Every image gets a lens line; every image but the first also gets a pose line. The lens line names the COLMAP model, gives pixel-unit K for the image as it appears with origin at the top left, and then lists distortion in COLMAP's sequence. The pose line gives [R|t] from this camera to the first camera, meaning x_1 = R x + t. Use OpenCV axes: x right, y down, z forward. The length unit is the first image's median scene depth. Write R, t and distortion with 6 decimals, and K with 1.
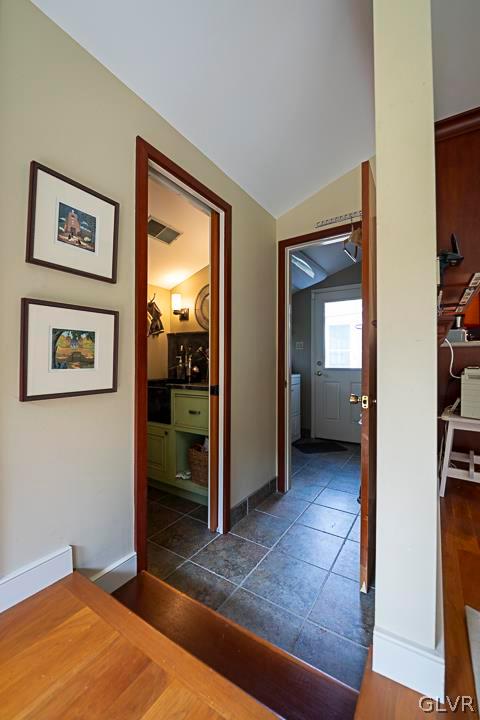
lens RADIAL K [[283.6, 0, 239.6], [0, 283.6, 358.7], [0, 0, 1]] dist [-0.021790, -0.000257]
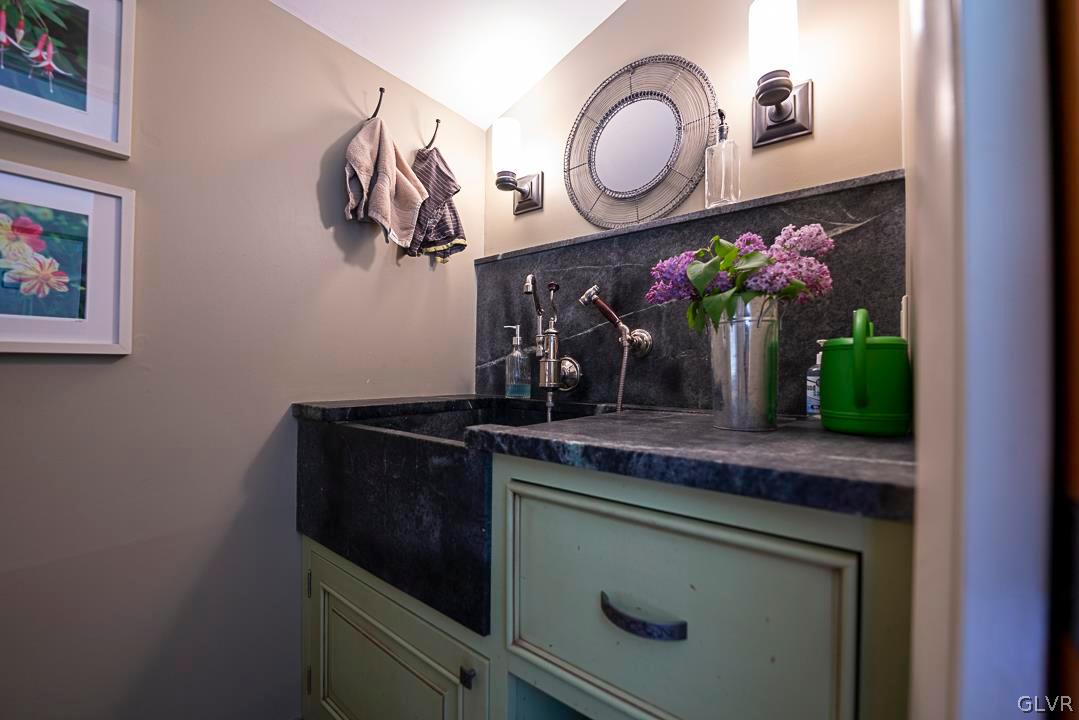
lens RADIAL K [[425.0, 0, 541.4], [0, 425.0, 365.6], [0, 0, 1]] dist [-0.021790, -0.000257]
pose [[0.995316, 0.009686, -0.096188, -0.140789], [-0.009933, 0.999948, -0.002092, 0.037393], [0.096163, 0.003038, 0.995361, 0.555116]]
